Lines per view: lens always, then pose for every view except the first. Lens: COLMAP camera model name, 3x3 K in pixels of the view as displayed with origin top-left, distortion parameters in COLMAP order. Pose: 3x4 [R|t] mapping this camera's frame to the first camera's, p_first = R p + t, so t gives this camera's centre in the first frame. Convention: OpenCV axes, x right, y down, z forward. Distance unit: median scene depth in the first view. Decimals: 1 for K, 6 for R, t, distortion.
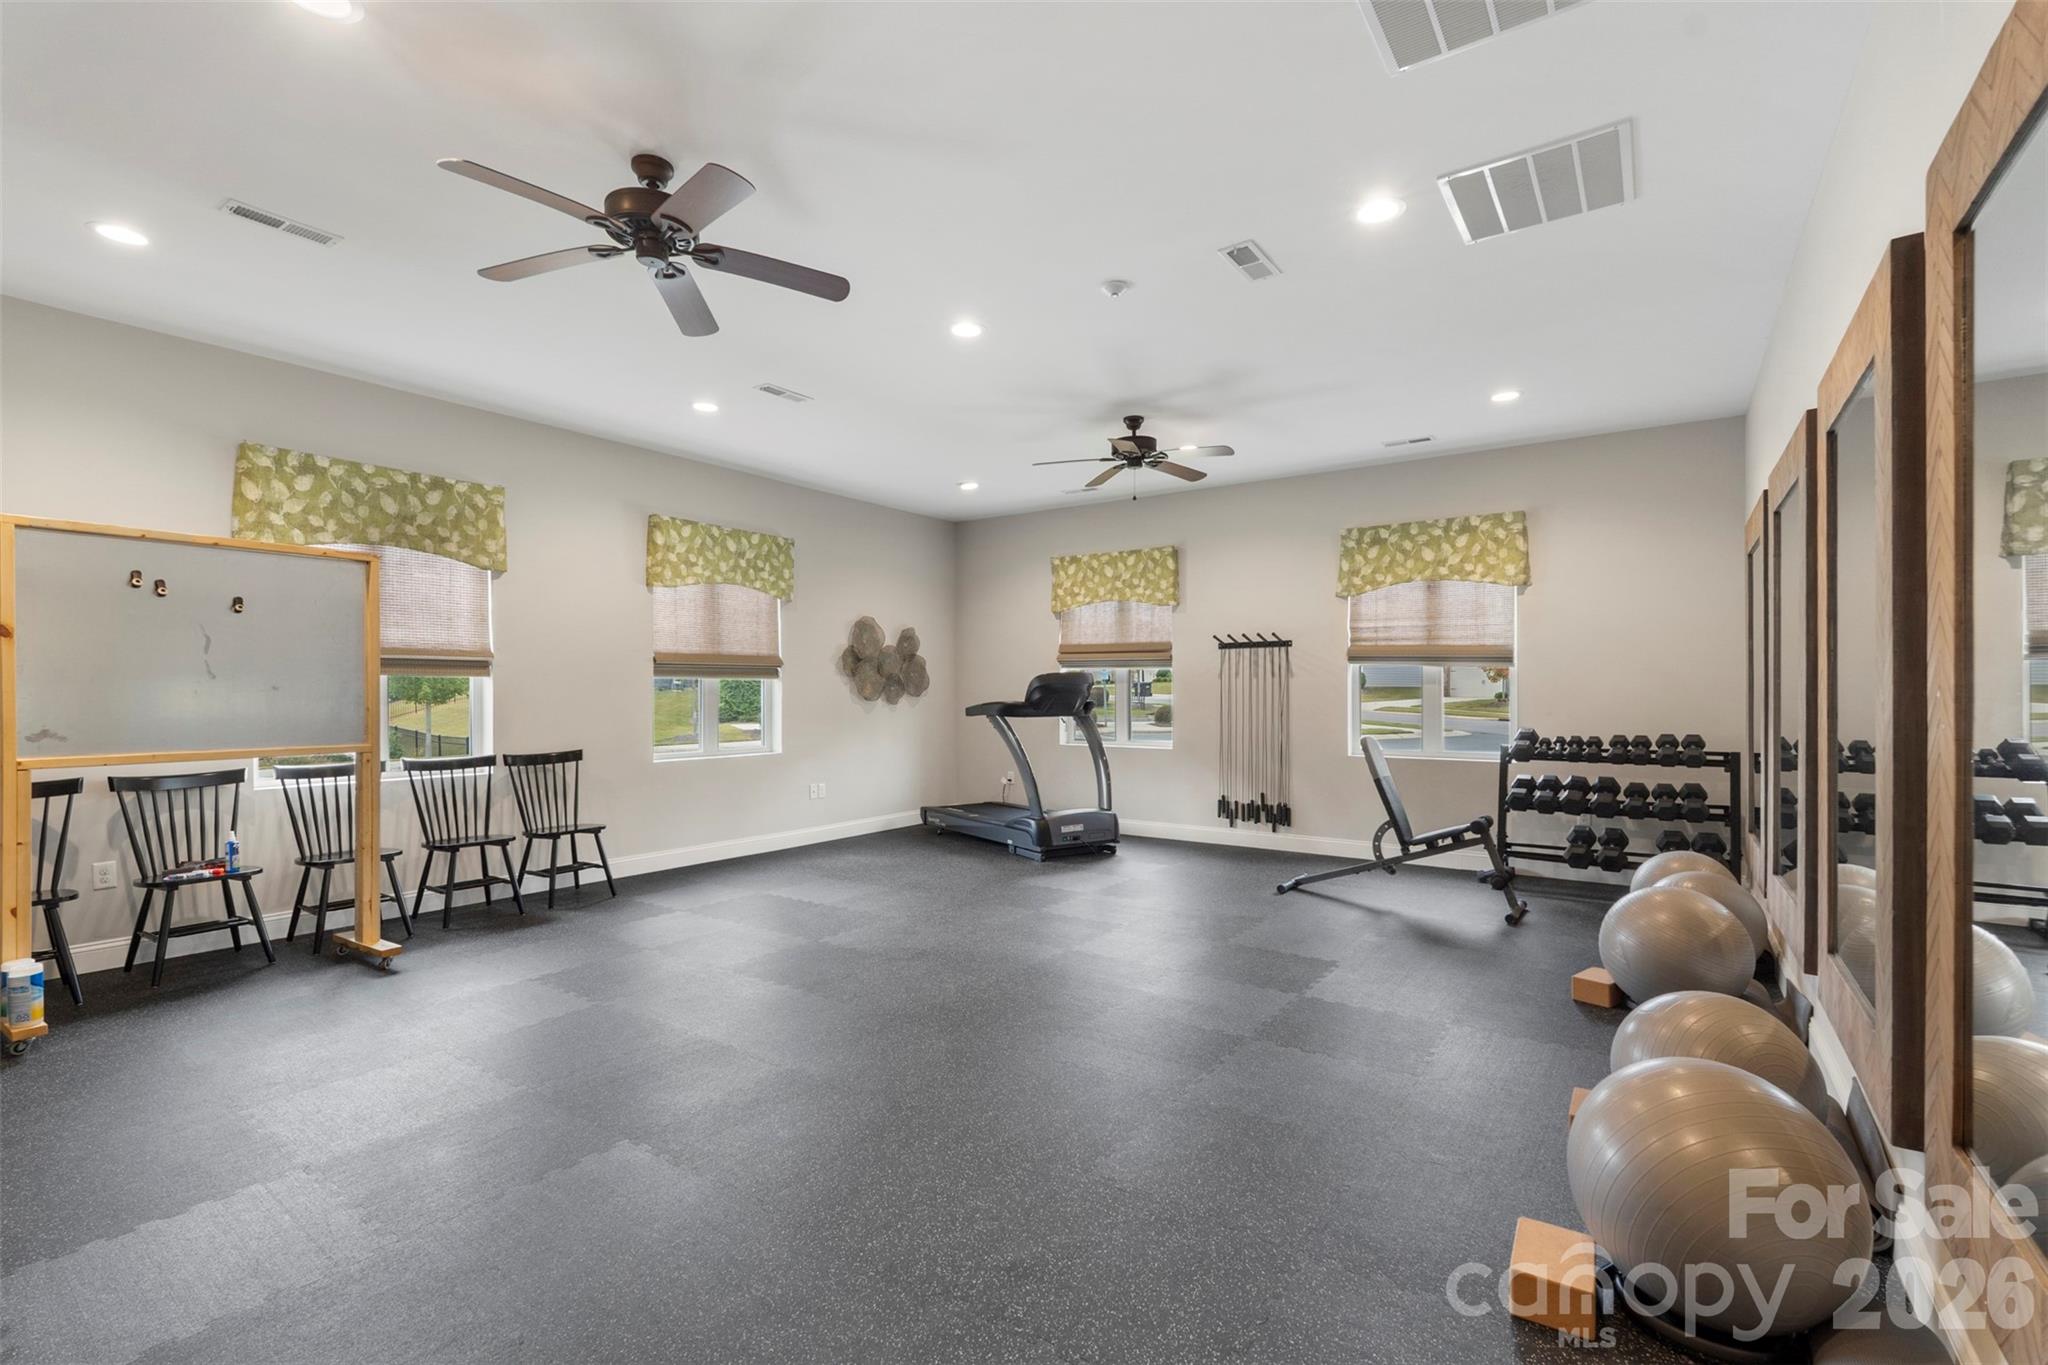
lens RADIAL K [[908.7, 0, 1023.7], [0, 908.7, 685.7], [0, 0, 1]] dist [-0.005256, 0.000458]
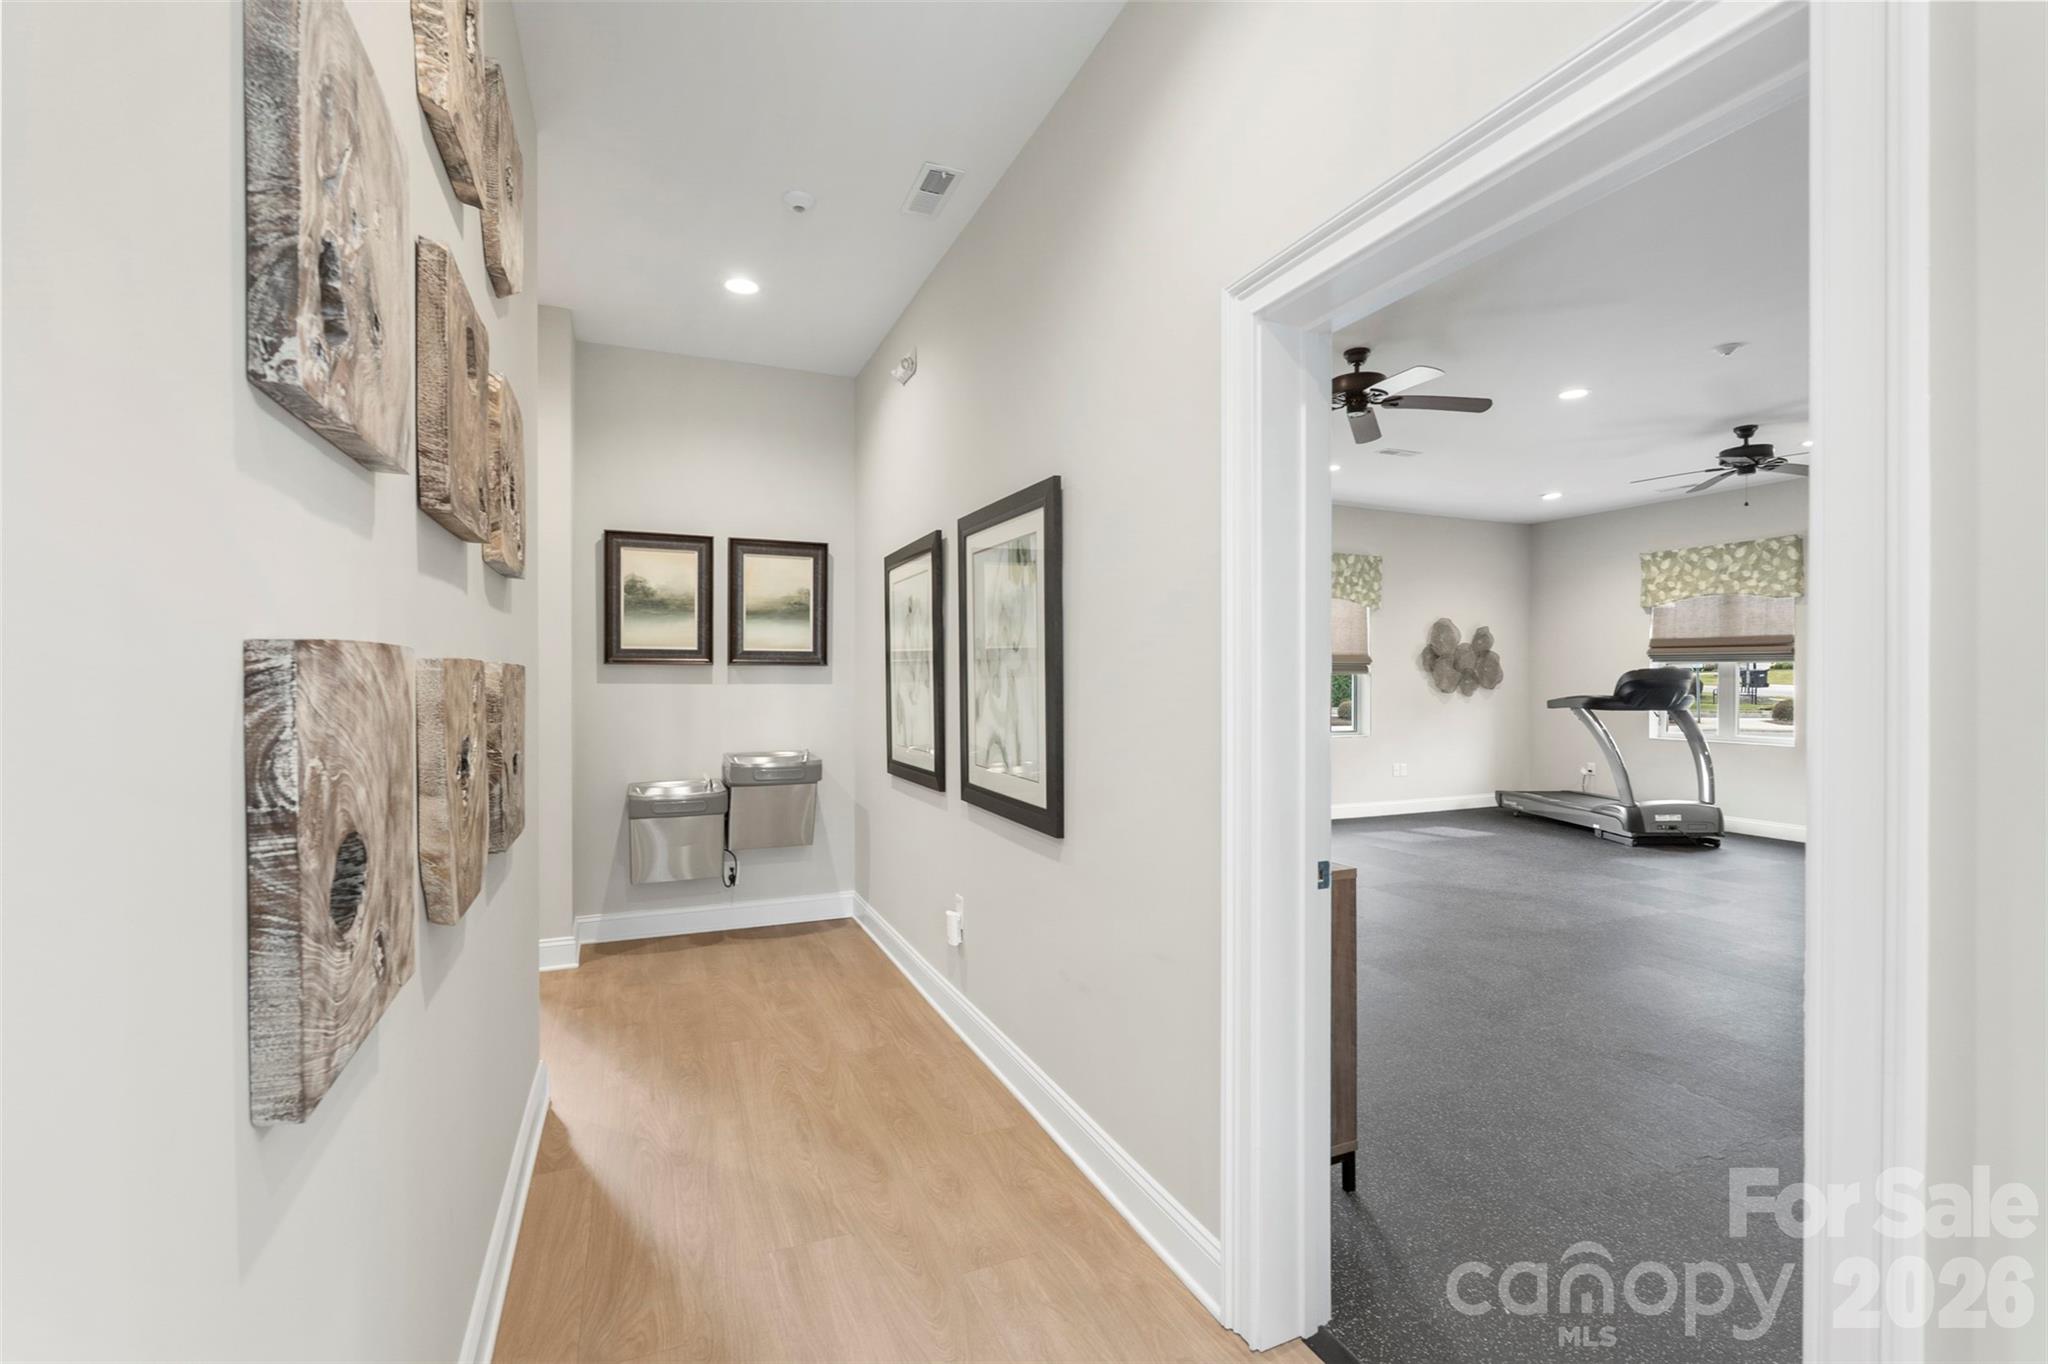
lens RADIAL K [[908.7, 0, 1017.1], [0, 908.7, 681.8], [0, 0, 1]] dist [-0.005256, 0.000458]
pose [[0.851055, 0.003918, -0.525061, -0.032767], [0.001064, 0.999957, 0.009187, -0.008401], [0.525075, -0.008378, 0.851015, -0.245349]]
